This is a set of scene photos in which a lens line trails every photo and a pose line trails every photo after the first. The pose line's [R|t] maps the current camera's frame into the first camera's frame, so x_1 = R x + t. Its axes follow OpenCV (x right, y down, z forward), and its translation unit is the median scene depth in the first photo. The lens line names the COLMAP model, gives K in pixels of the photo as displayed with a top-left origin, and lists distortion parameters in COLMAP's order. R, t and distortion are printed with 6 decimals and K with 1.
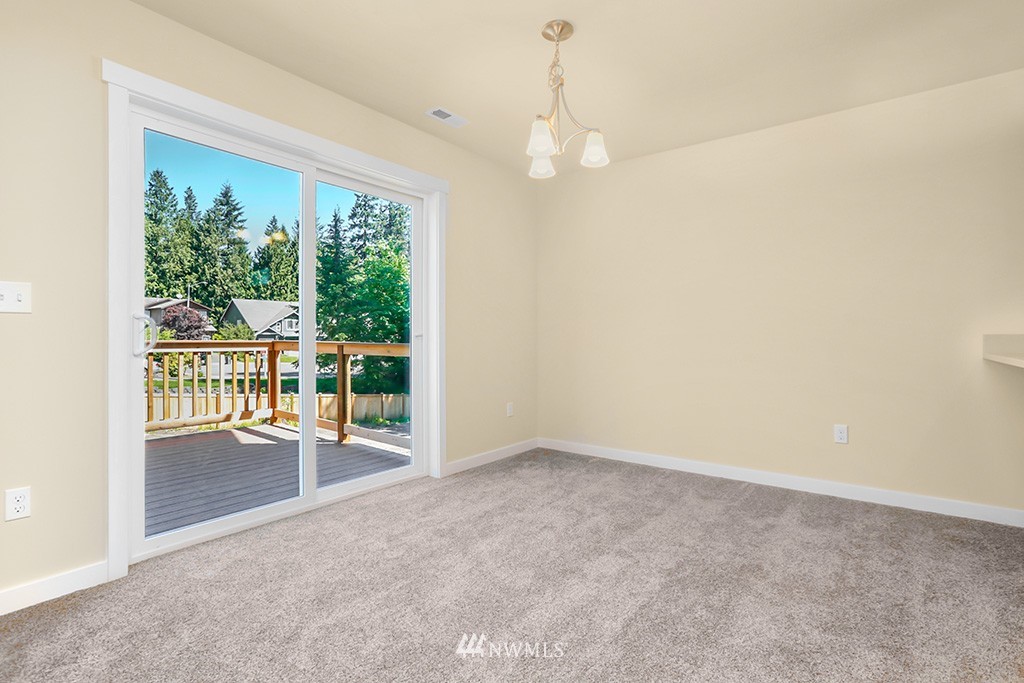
lens RADIAL K [[472.5, 0, 511.8], [0, 472.5, 332.4], [0, 0, 1]] dist [-0.040768, 0.013628]
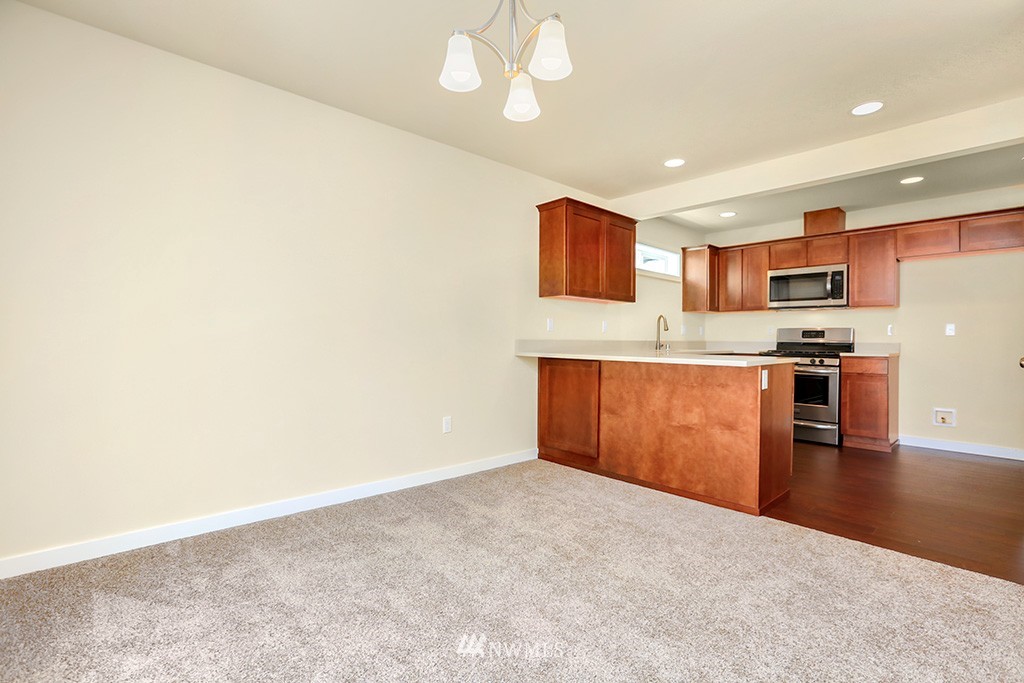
lens RADIAL K [[472.5, 0, 504.2], [0, 472.5, 340.1], [0, 0, 1]] dist [-0.040768, 0.013628]
pose [[0.180912, 0.000691, 0.983499, -0.024742], [-0.012089, 0.999926, 0.001521, 0.000392], [-0.983425, -0.012165, 0.180907, 0.038418]]
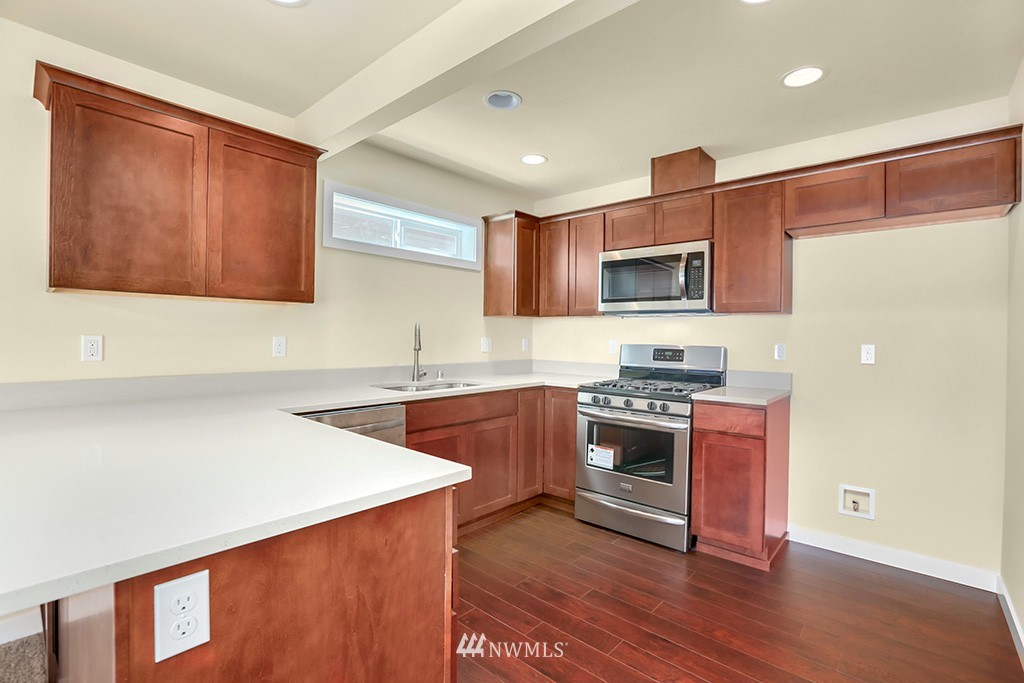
lens RADIAL K [[472.5, 0, 505.1], [0, 472.5, 340.1], [0, 0, 1]] dist [-0.040768, 0.013628]
pose [[0.074709, -0.009688, 0.997158, 0.022776], [-0.014746, 0.999833, 0.010819, -0.004067], [-0.997096, -0.015512, 0.074554, 0.007019]]
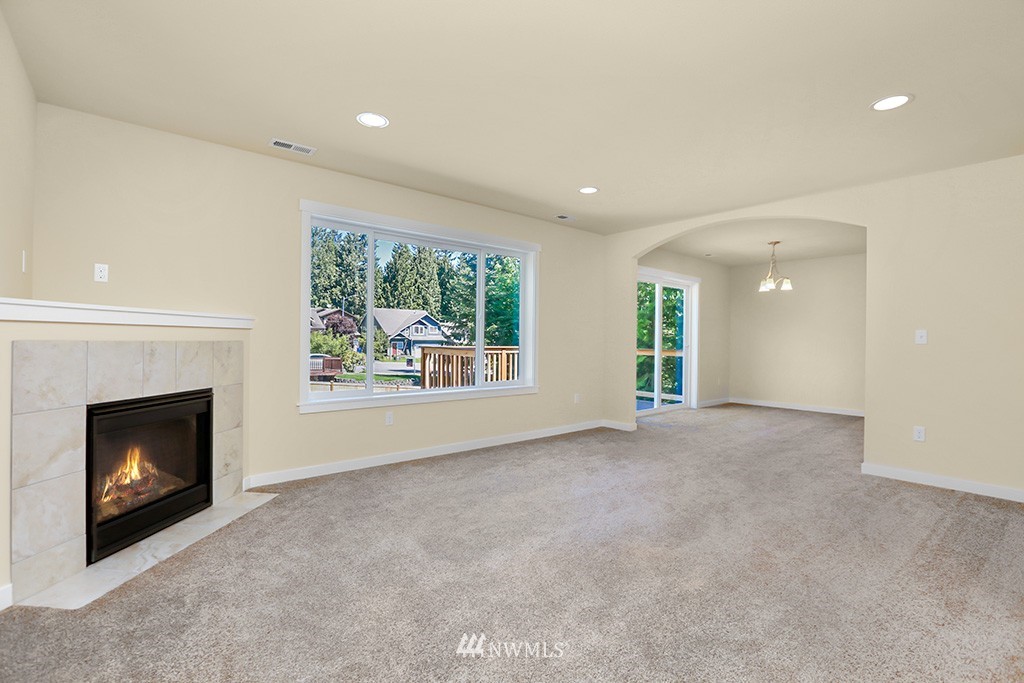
lens RADIAL K [[472.5, 0, 487.5], [0, 472.5, 329.2], [0, 0, 1]] dist [-0.040768, 0.013628]
pose [[0.973088, 0.005162, -0.230377, -0.037545], [-0.009107, 0.999829, -0.016066, -0.002002], [0.230255, 0.017732, 0.972969, -0.087063]]
